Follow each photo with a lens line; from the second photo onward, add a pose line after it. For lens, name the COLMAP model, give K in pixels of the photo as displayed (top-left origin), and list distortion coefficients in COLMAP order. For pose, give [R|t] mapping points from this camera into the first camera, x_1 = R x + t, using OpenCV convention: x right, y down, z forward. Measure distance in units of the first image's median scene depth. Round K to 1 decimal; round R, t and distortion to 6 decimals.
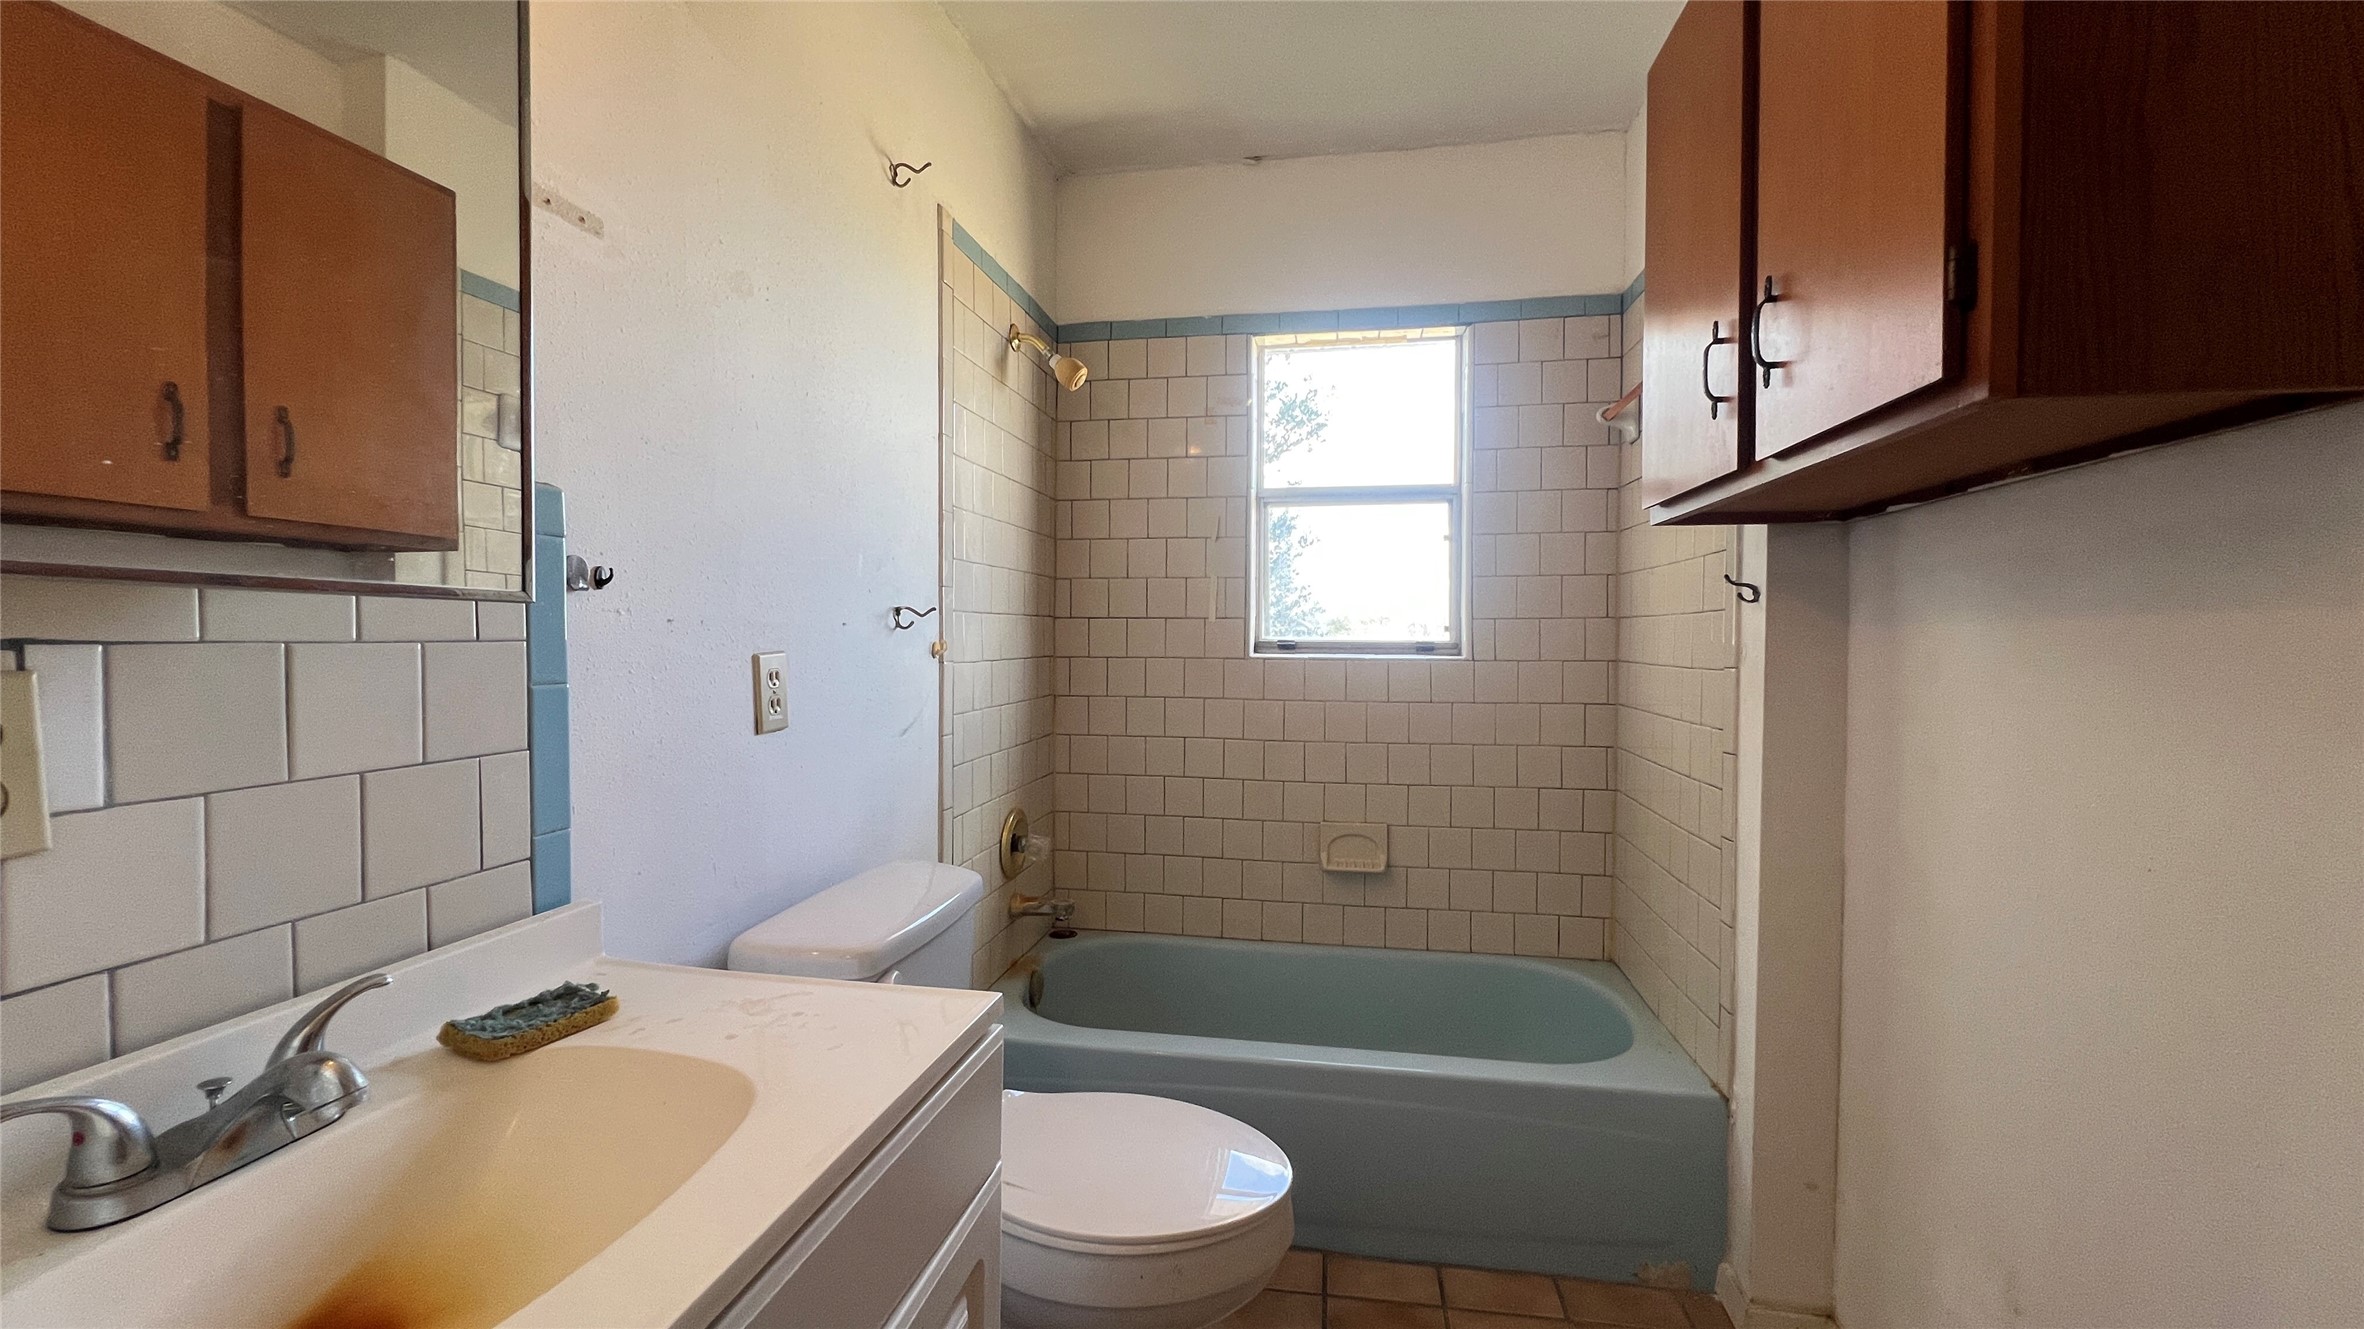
lens RADIAL K [[950.9, 0, 1180.7], [0, 950.9, 662.2], [0, 0, 1]] dist [-0.006333, 0.001714]
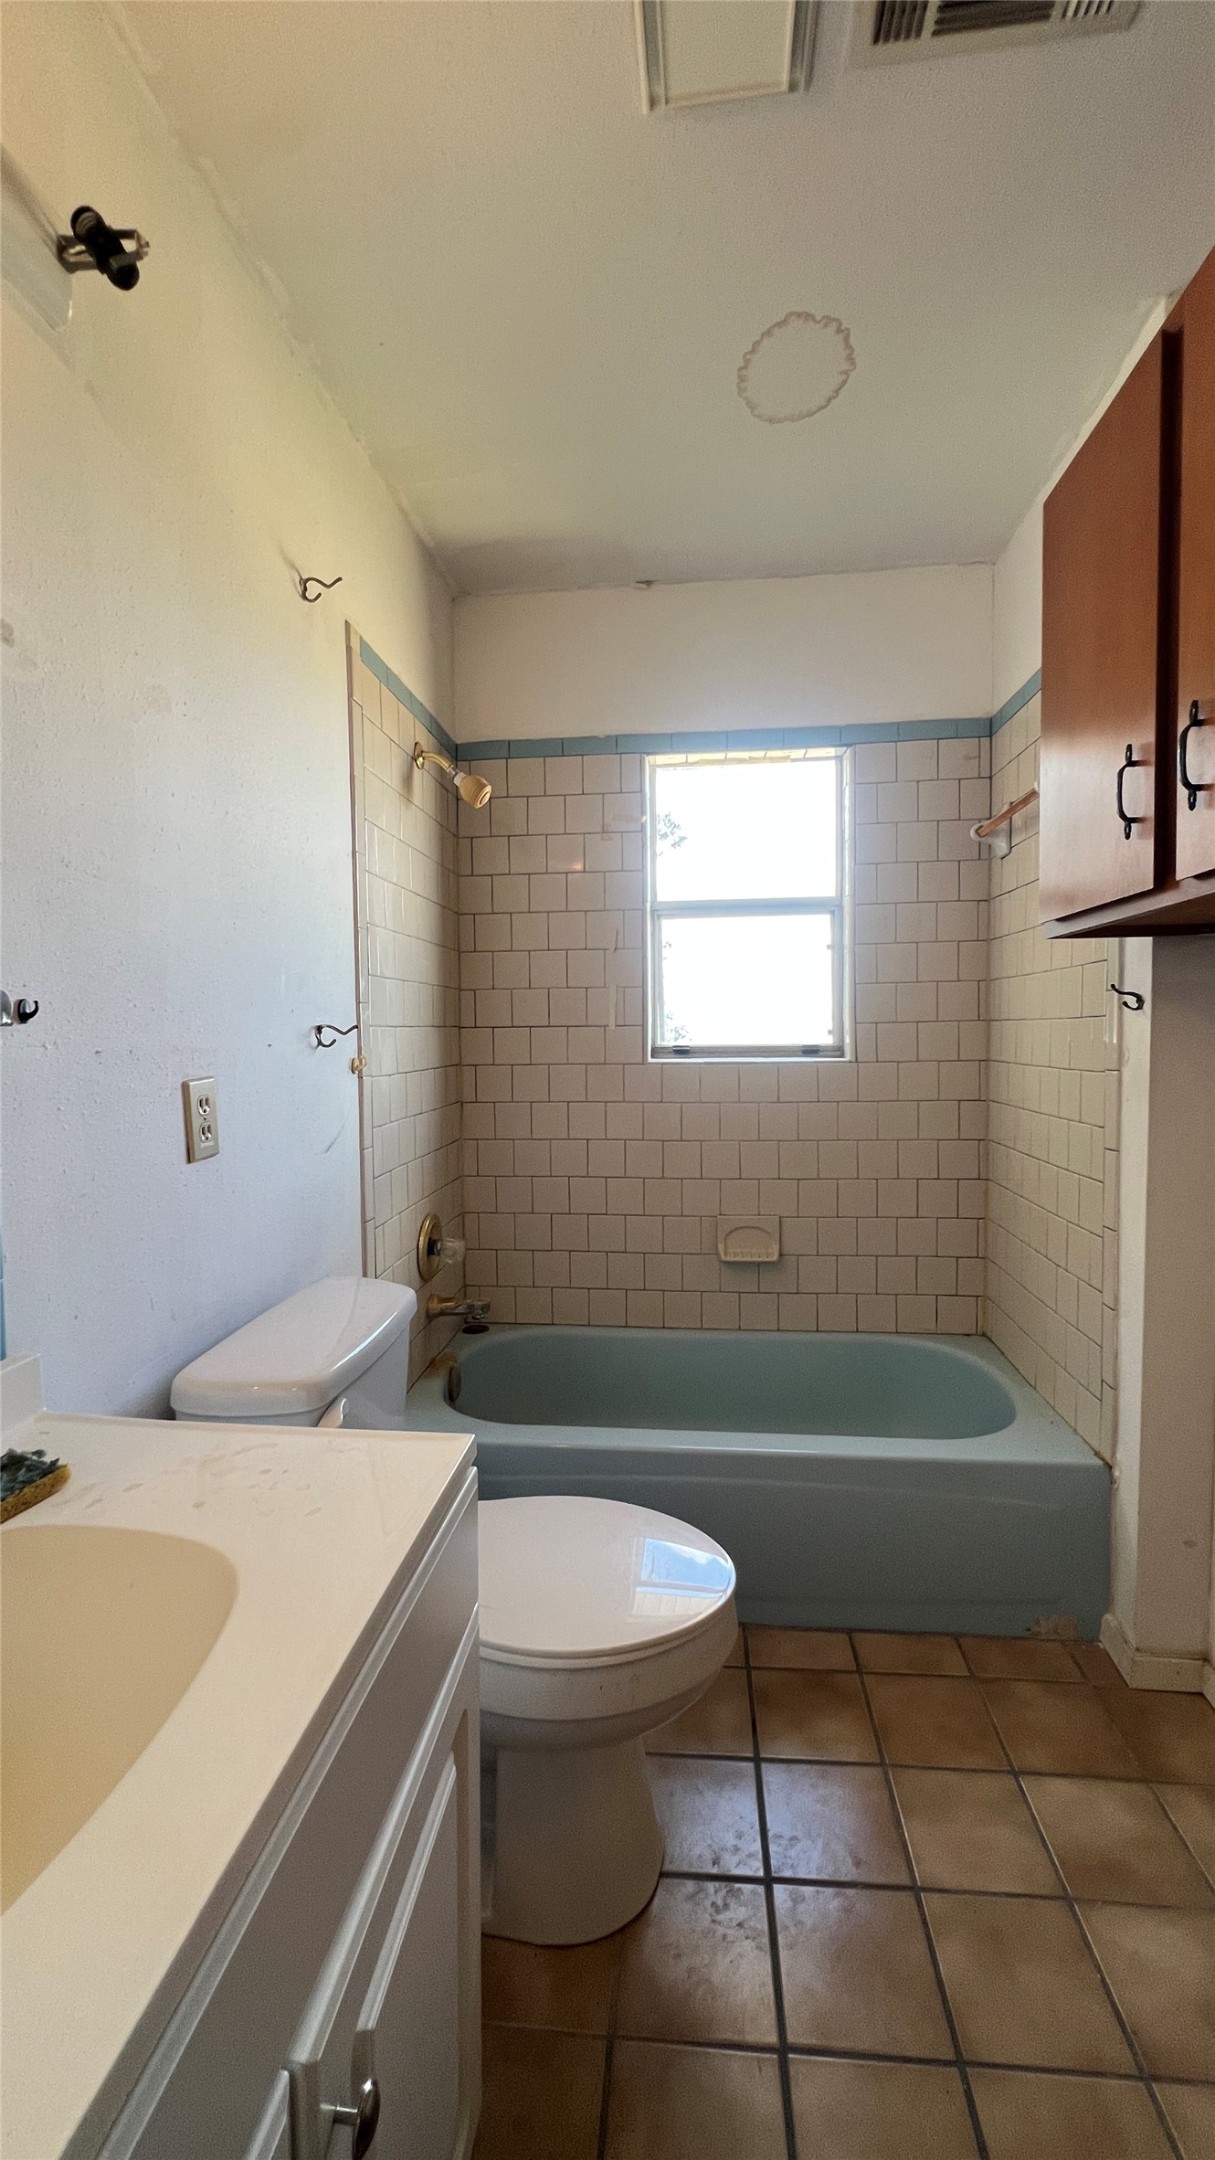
lens RADIAL K [[868.8, 0, 609.1], [0, 868.8, 1079.6], [0, 0, 1]] dist [-0.006333, 0.001714]
pose [[0.997341, -0.020093, 0.070058, -0.057706], [0.018138, 0.999431, 0.028430, -0.021481], [-0.070589, -0.027083, 0.997138, 0.060705]]
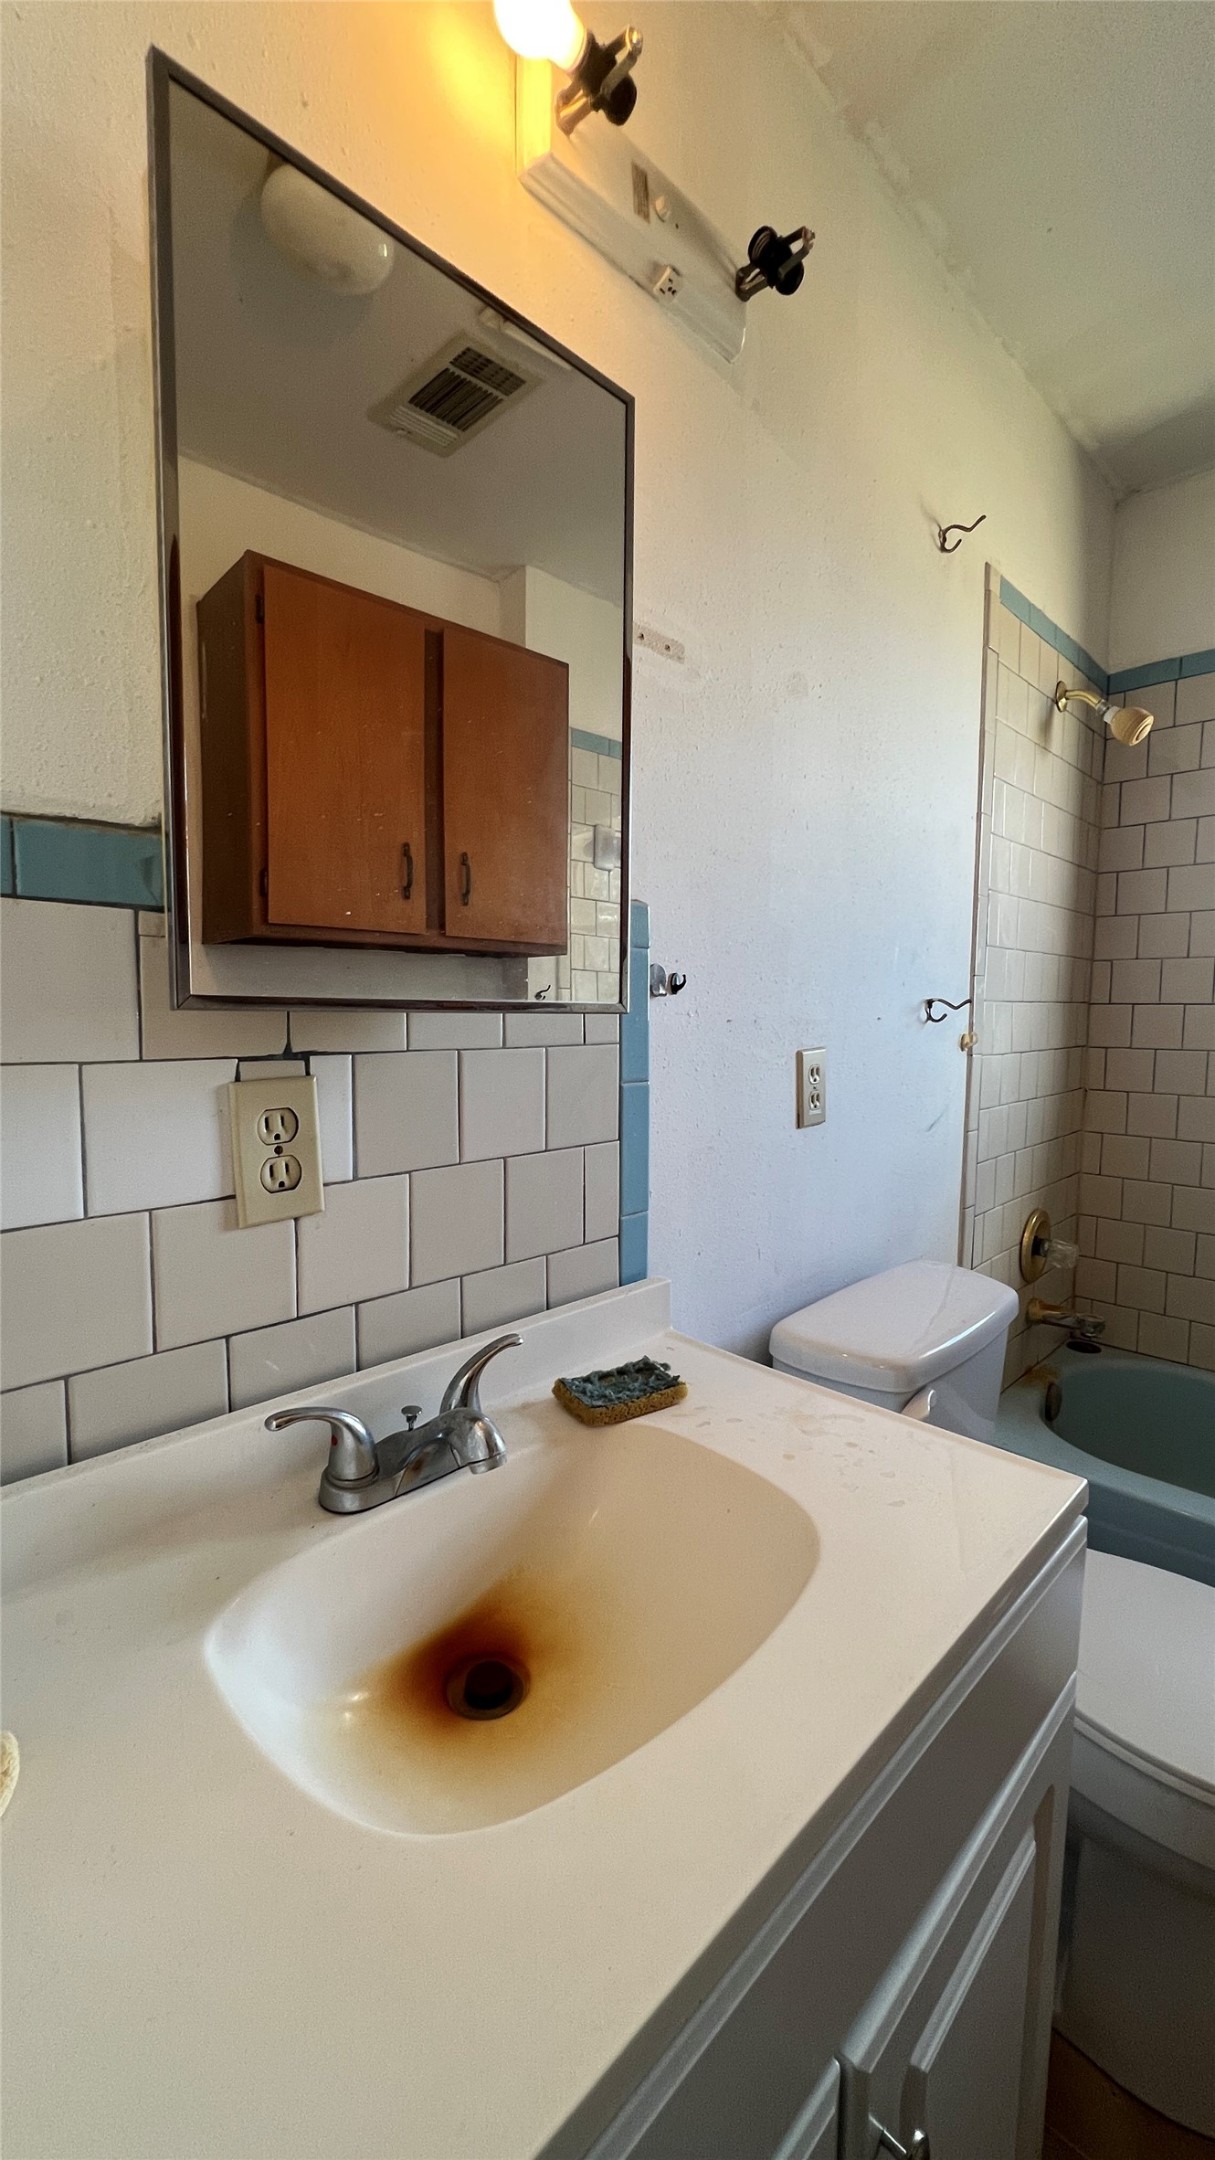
lens RADIAL K [[868.8, 0, 611.9], [0, 868.8, 1079.0], [0, 0, 1]] dist [-0.006333, 0.001714]
pose [[0.828652, 0.046044, -0.557867, -0.069078], [-0.017363, 0.998246, 0.056601, -0.021334], [0.559494, -0.037217, 0.827998, 0.081120]]
